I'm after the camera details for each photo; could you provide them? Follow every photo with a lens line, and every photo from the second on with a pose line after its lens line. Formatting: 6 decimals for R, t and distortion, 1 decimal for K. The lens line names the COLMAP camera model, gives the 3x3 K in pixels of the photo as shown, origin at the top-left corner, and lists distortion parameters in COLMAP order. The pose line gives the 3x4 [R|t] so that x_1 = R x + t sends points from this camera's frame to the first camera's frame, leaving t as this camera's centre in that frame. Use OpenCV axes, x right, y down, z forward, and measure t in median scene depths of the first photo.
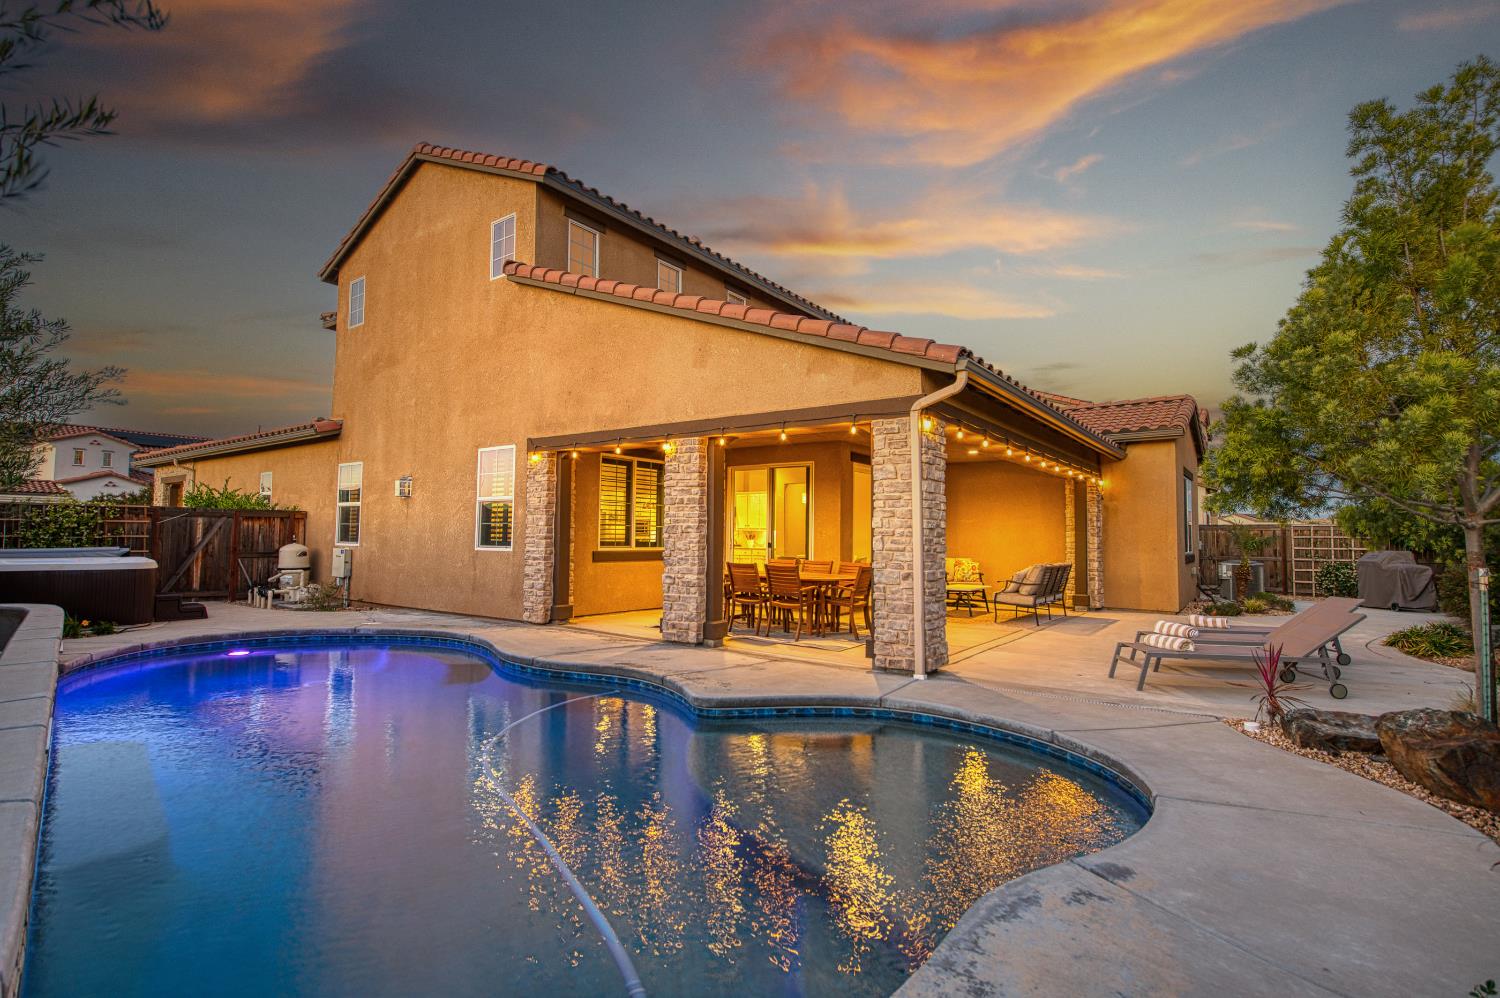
lens RADIAL K [[724.2, 0, 750.0], [0, 724.2, 499.0], [0, 0, 1]] dist [-0.002484, -0.000379]
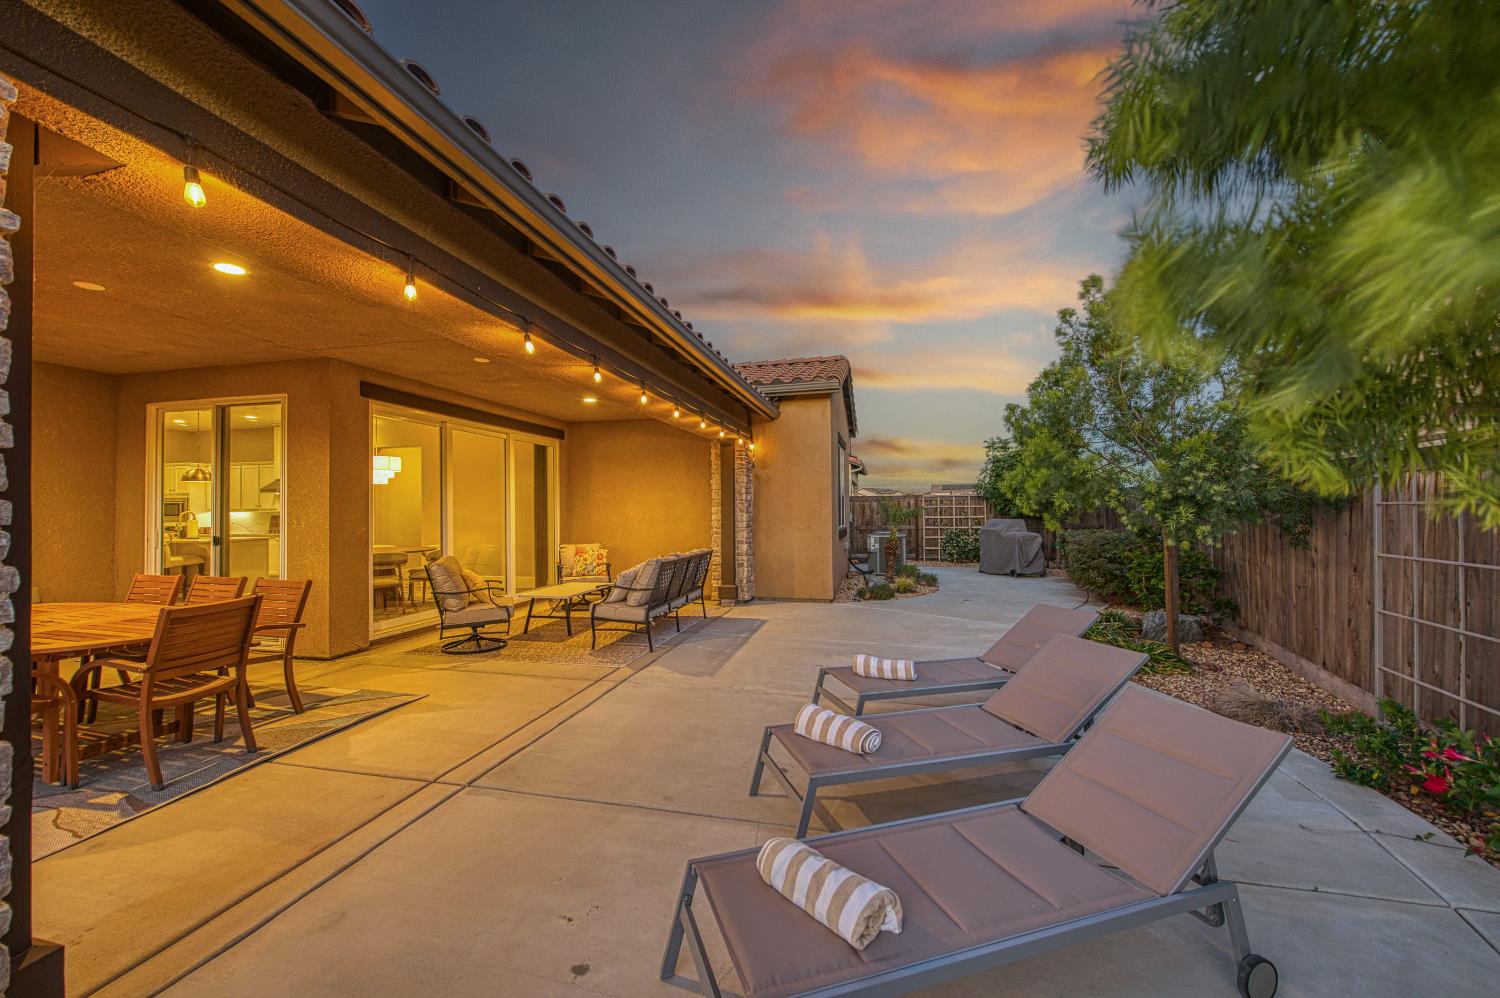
lens RADIAL K [[601.2, 0, 751.9], [0, 601.2, 521.3], [0, 0, 1]] dist [0.000176, 0.000014]
pose [[0.917897, -0.027745, 0.395847, 0.213678], [-0.000789, 0.997423, 0.071738, 0.013008], [-0.396817, -0.066161, 0.915510, 0.372046]]
